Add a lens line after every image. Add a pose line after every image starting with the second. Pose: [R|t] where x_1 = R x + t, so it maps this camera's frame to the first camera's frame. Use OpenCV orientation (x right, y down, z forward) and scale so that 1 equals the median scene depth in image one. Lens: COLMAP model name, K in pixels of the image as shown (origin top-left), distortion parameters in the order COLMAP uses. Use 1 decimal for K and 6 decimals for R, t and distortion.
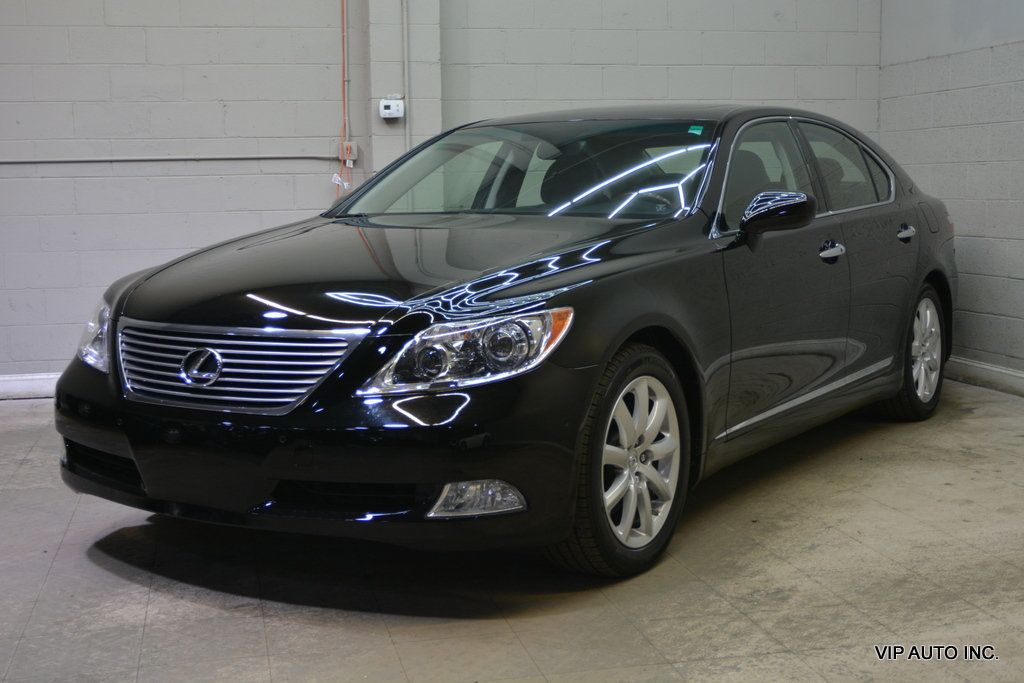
lens RADIAL K [[1411.8, 0, 534.0], [0, 1411.8, 318.4], [0, 0, 1]] dist [-0.014103, 0.000000]
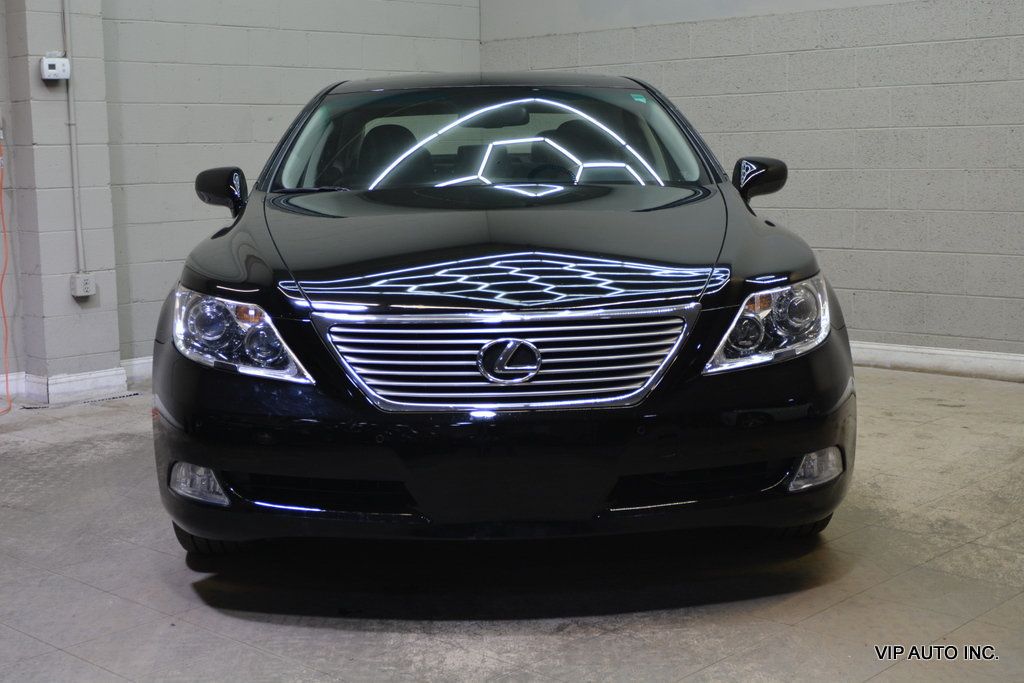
lens RADIAL K [[1433.8, 0, 545.4], [0, 1433.8, 328.6], [0, 0, 1]] dist [-0.029758, 0.000000]
pose [[0.821301, -0.070608, 0.566109, -0.354529], [0.060053, 0.997498, 0.037289, -0.008083], [-0.567325, 0.003371, 0.823487, 0.134803]]
